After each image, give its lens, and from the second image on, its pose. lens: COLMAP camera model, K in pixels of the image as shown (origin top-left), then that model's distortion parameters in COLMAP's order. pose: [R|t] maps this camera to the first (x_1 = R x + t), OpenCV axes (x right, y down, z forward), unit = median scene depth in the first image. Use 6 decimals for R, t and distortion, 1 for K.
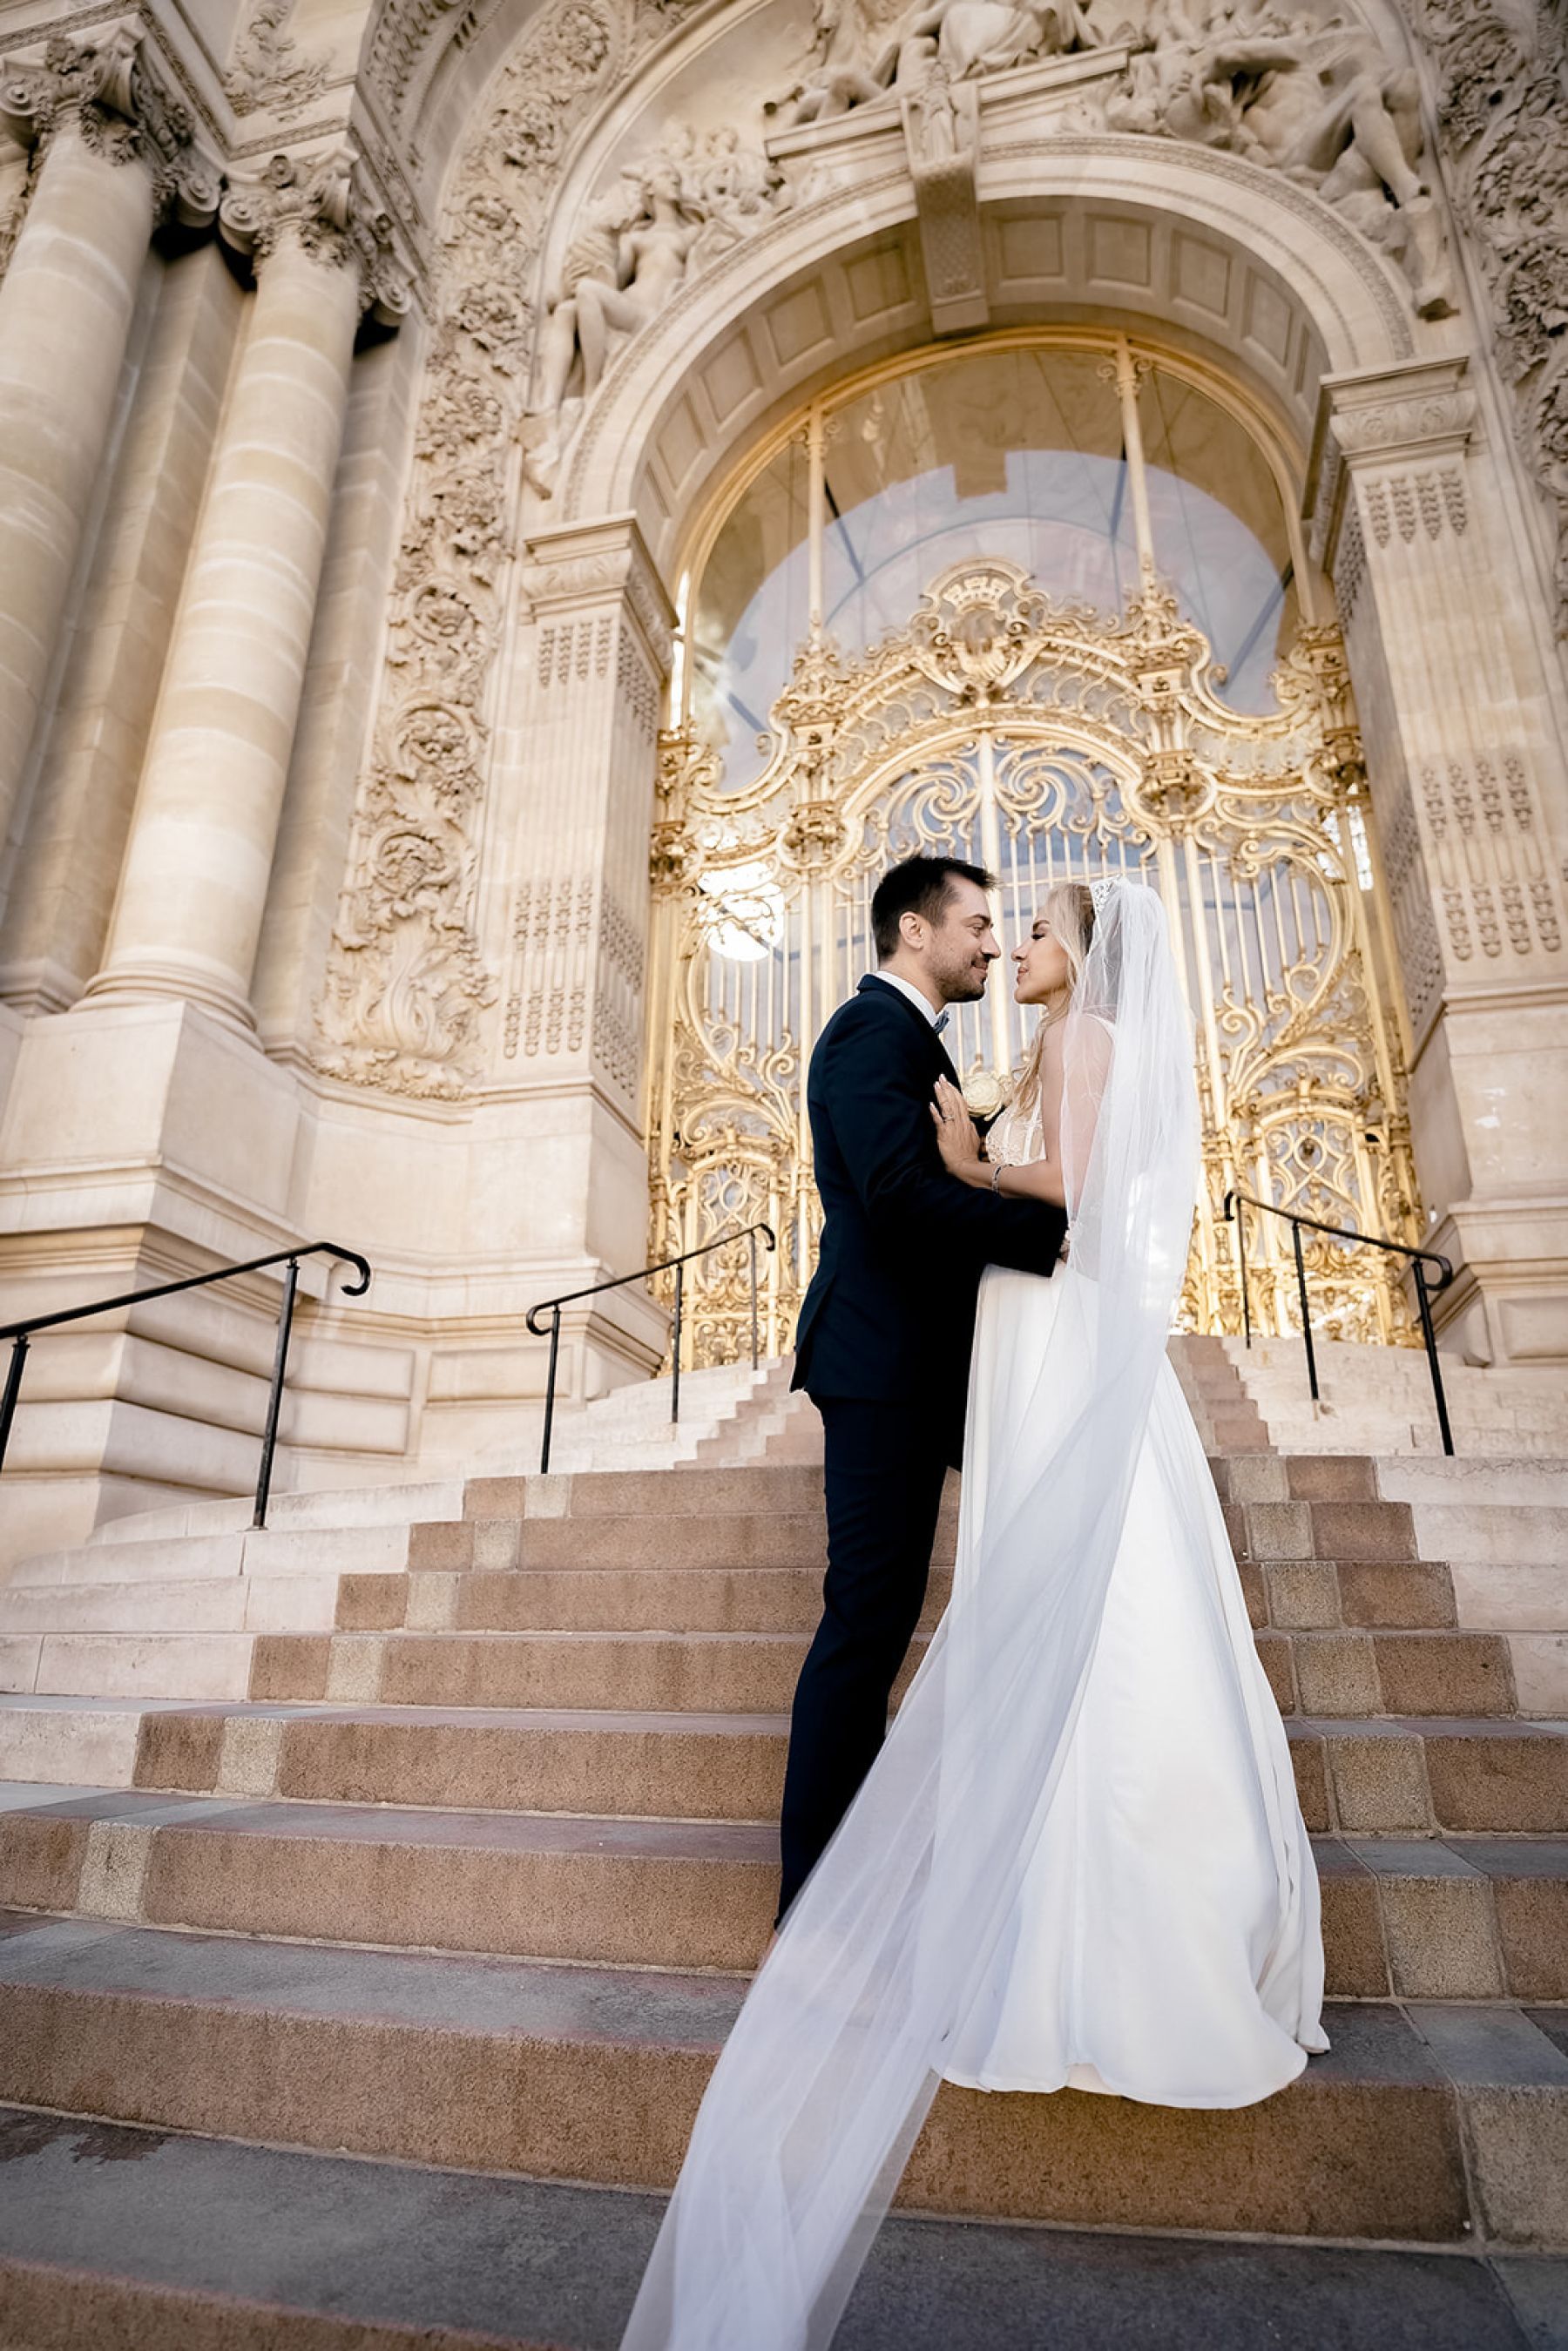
lens RADIAL K [[1437.1, 0, 785.3], [0, 1437.1, 1002.9], [0, 0, 1]] dist [-0.000098, 0.001515]
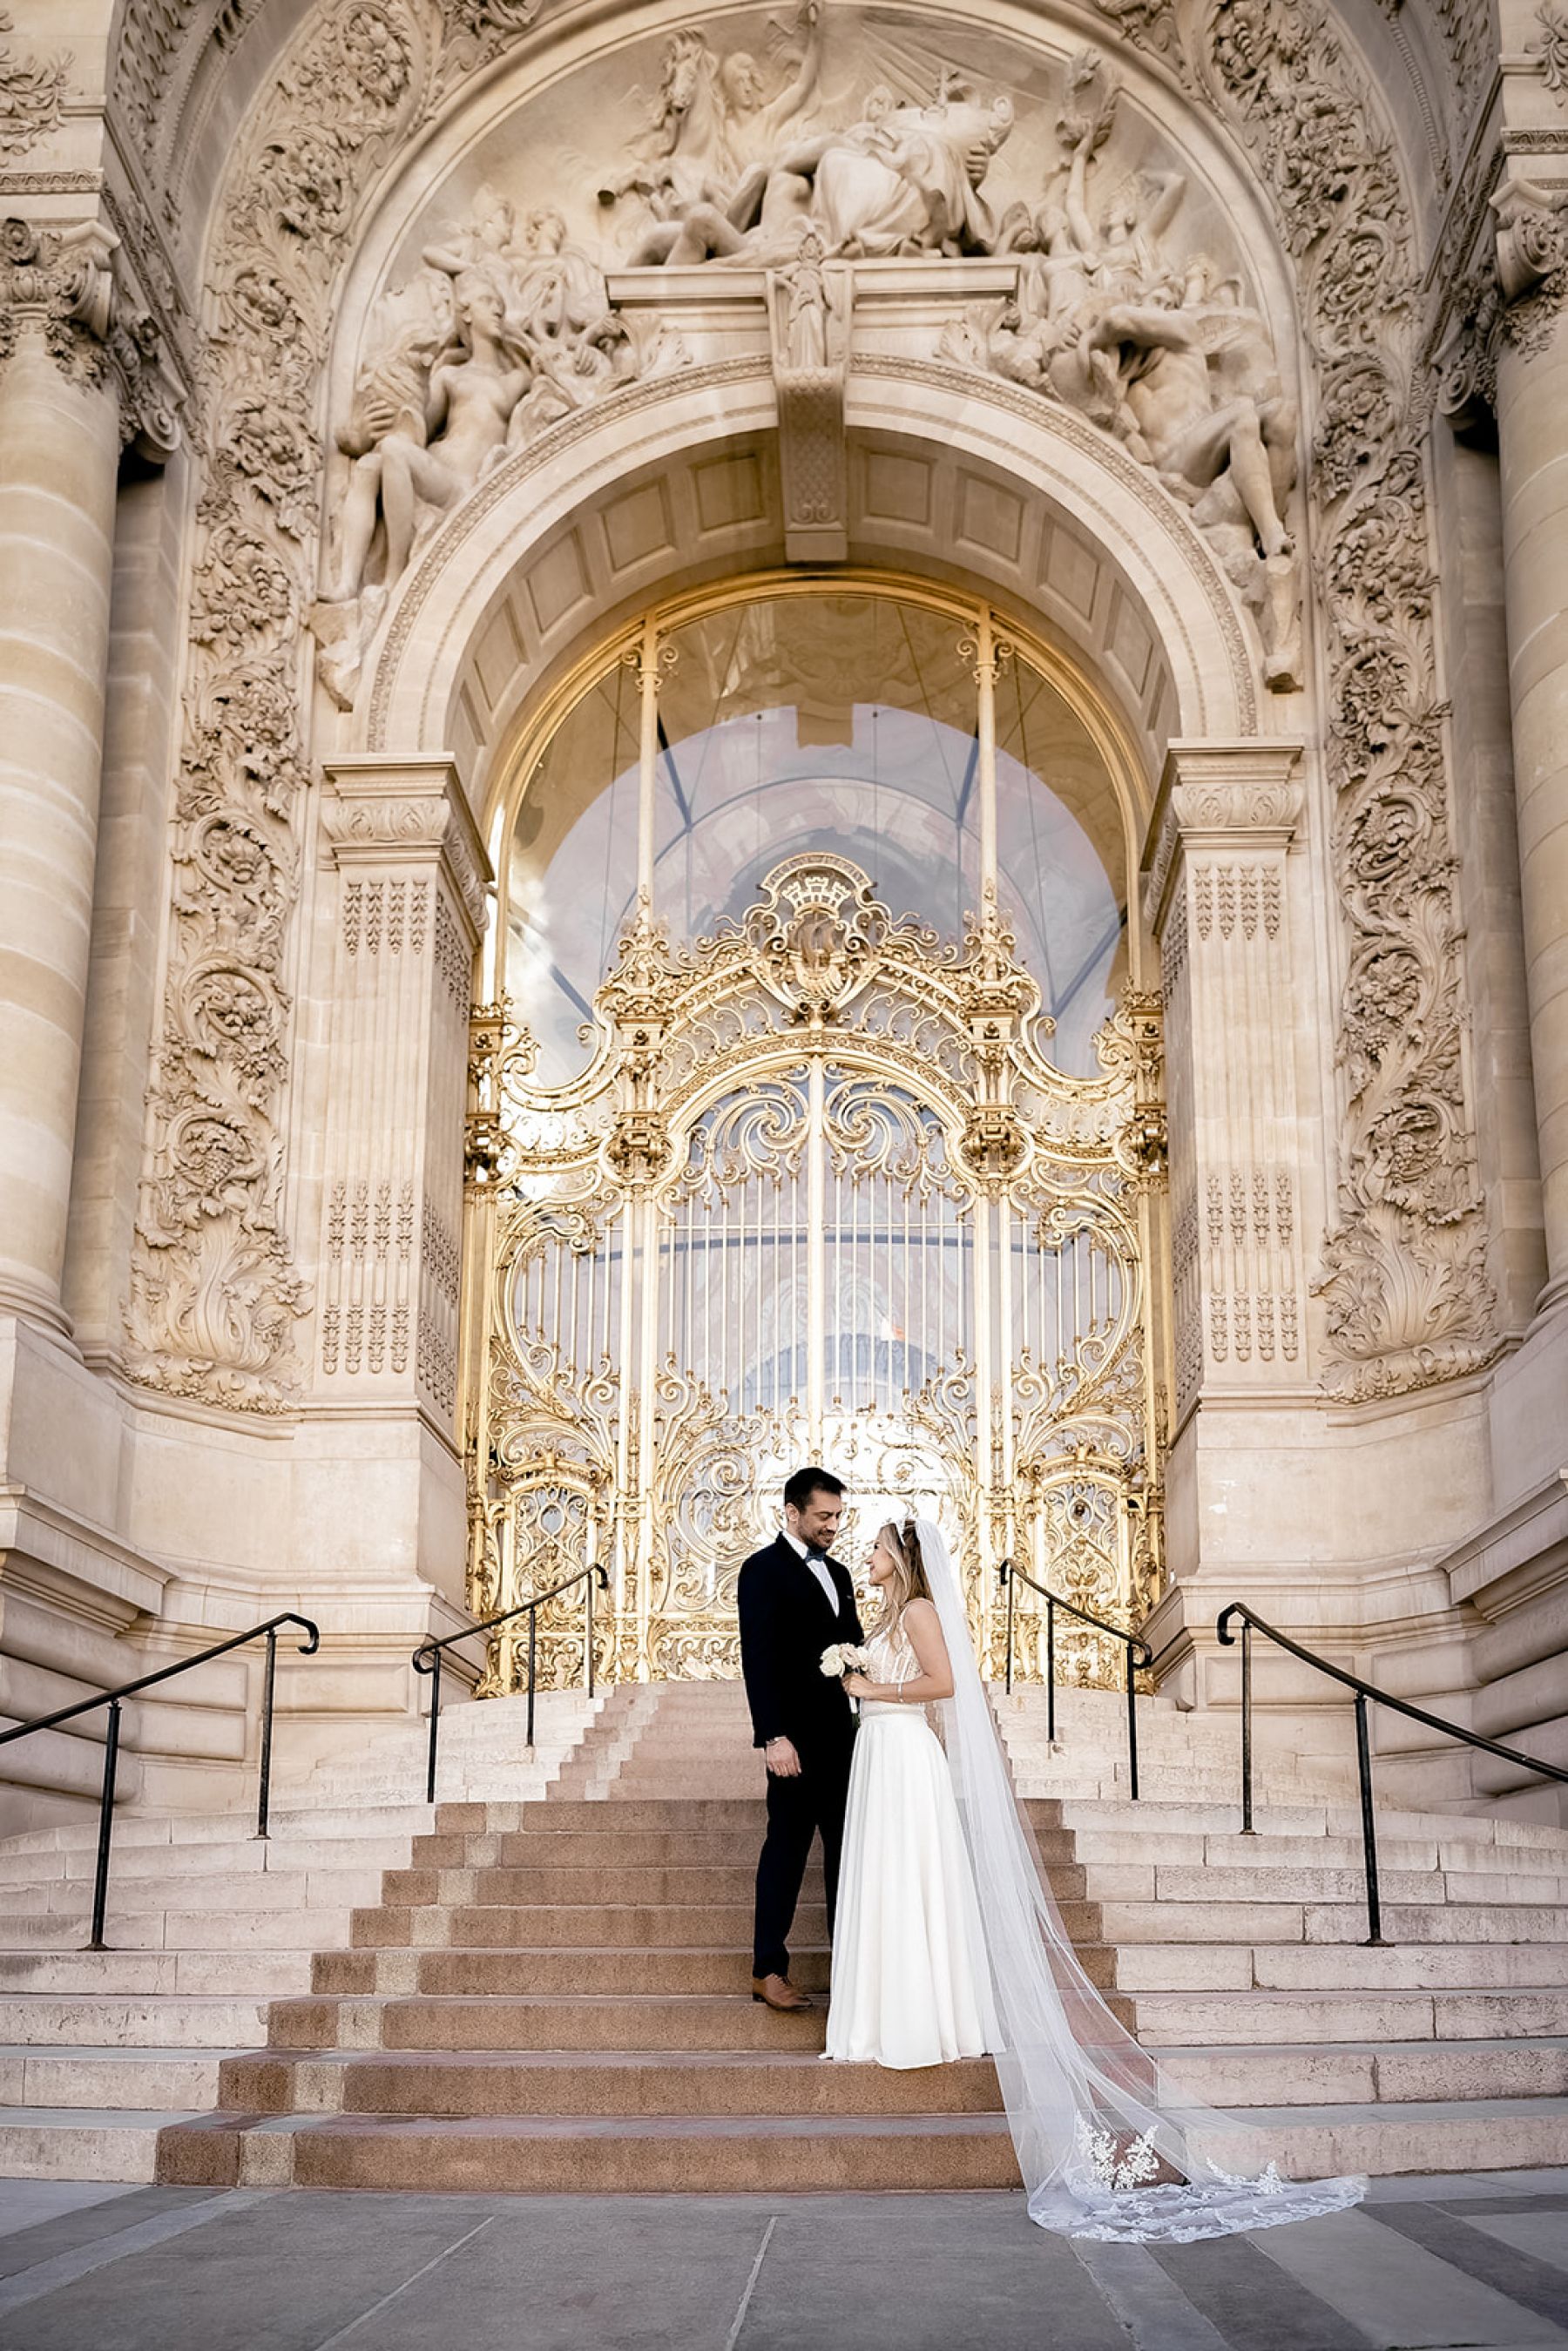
lens RADIAL K [[2818.2, 0, 784.0], [0, 2818.2, 1175.5], [0, 0, 1]] dist [-0.005304, 0.009832]
pose [[0.981552, 0.045895, 0.185607, -0.232268], [-0.071550, 0.988398, 0.133980, -0.353422], [-0.177304, -0.144789, 0.973447, -0.870159]]
